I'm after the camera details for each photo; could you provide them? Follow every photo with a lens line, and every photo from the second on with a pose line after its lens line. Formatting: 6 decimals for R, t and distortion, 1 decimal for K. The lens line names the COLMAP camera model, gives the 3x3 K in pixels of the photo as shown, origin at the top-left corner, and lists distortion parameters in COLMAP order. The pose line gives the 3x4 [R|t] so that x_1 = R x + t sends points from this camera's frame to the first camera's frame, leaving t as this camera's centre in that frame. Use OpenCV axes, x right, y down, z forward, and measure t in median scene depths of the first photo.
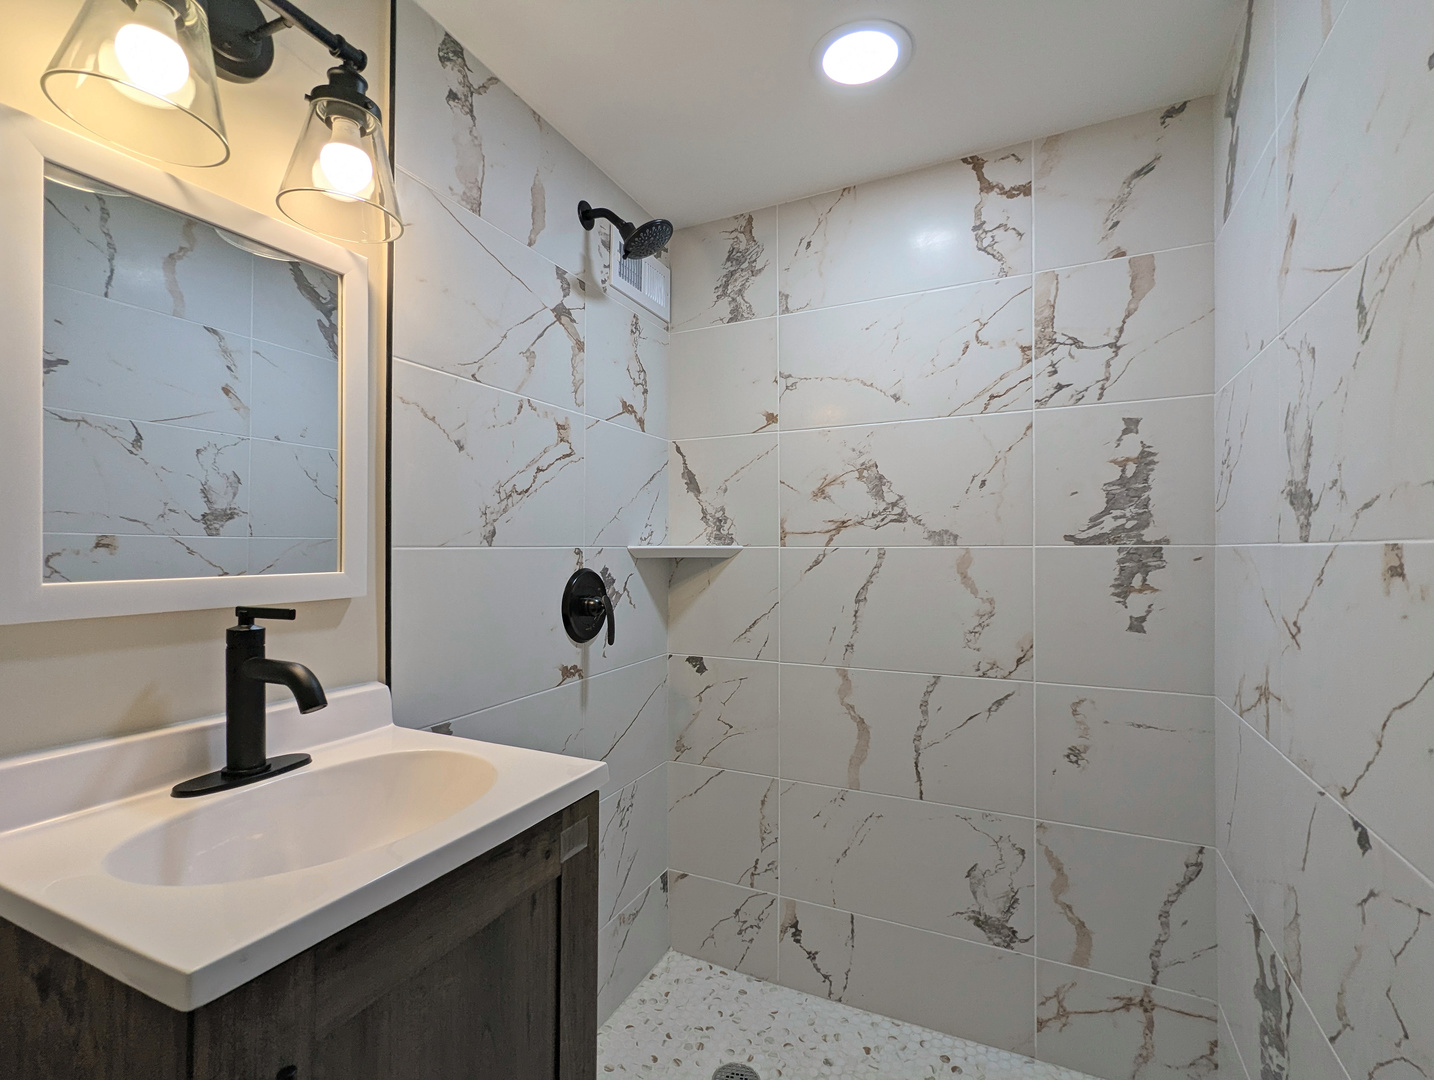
lens RADIAL K [[678.1, 0, 713.0], [0, 678.1, 546.1], [0, 0, 1]] dist [-0.000421, -0.001255]
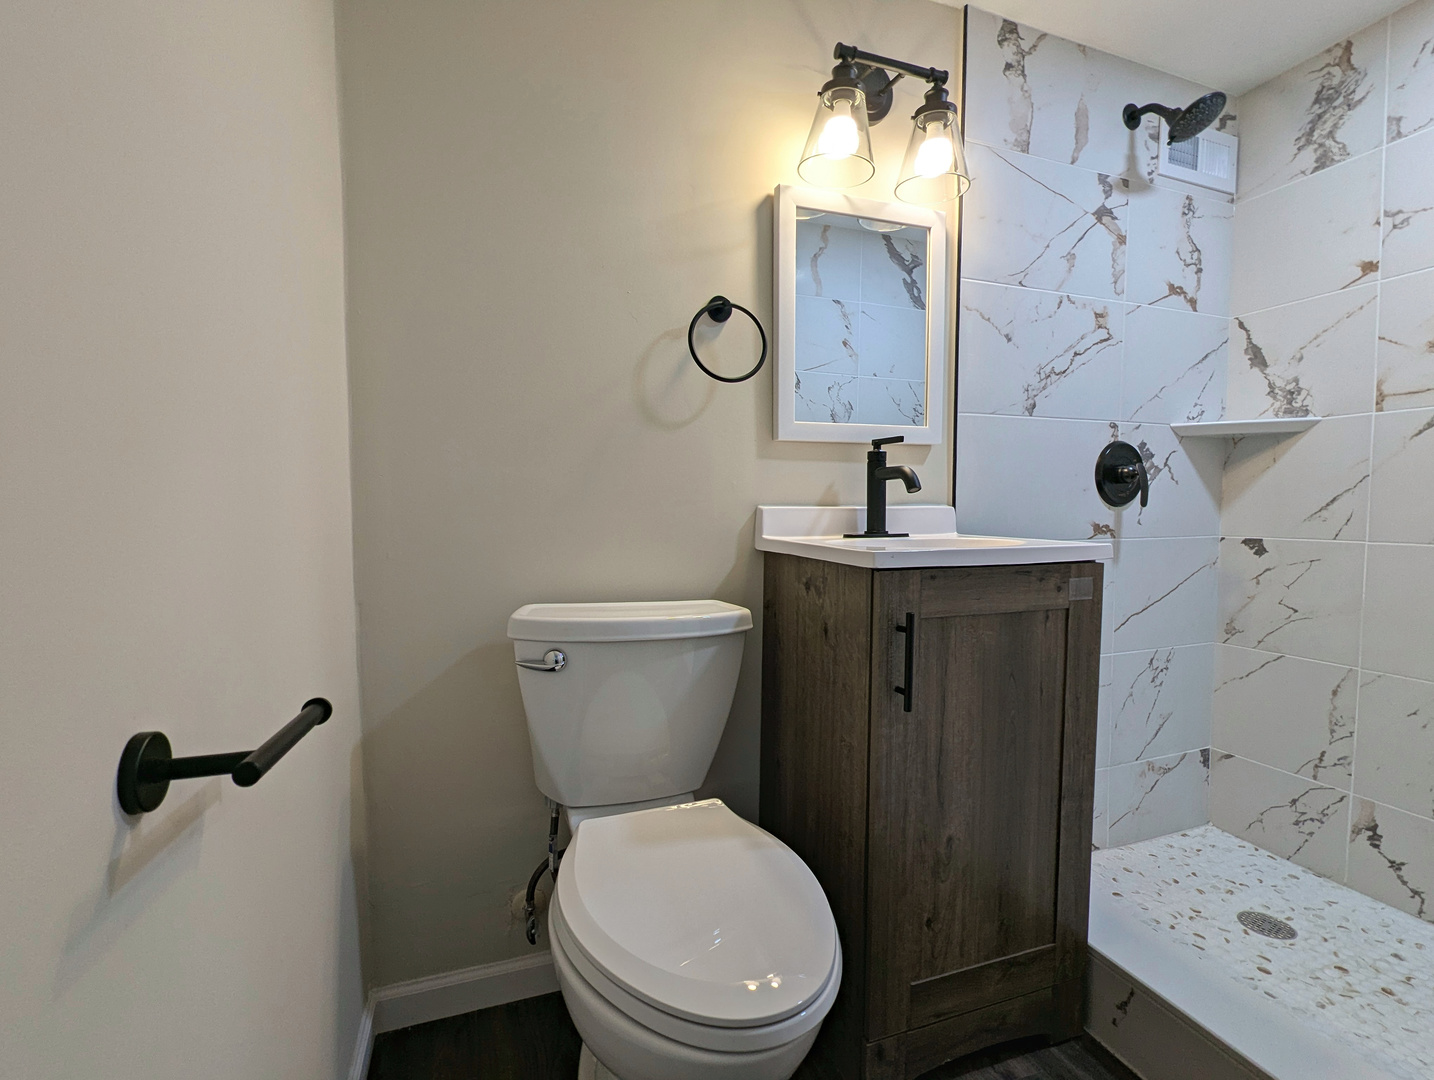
lens RADIAL K [[678.1, 0, 713.7], [0, 678.1, 545.1], [0, 0, 1]] dist [-0.000421, -0.001255]
pose [[0.712963, 0.039666, -0.700079, 0.118884], [0.002973, 0.998219, 0.059586, 0.129931], [0.701195, -0.044564, 0.711575, -0.271155]]
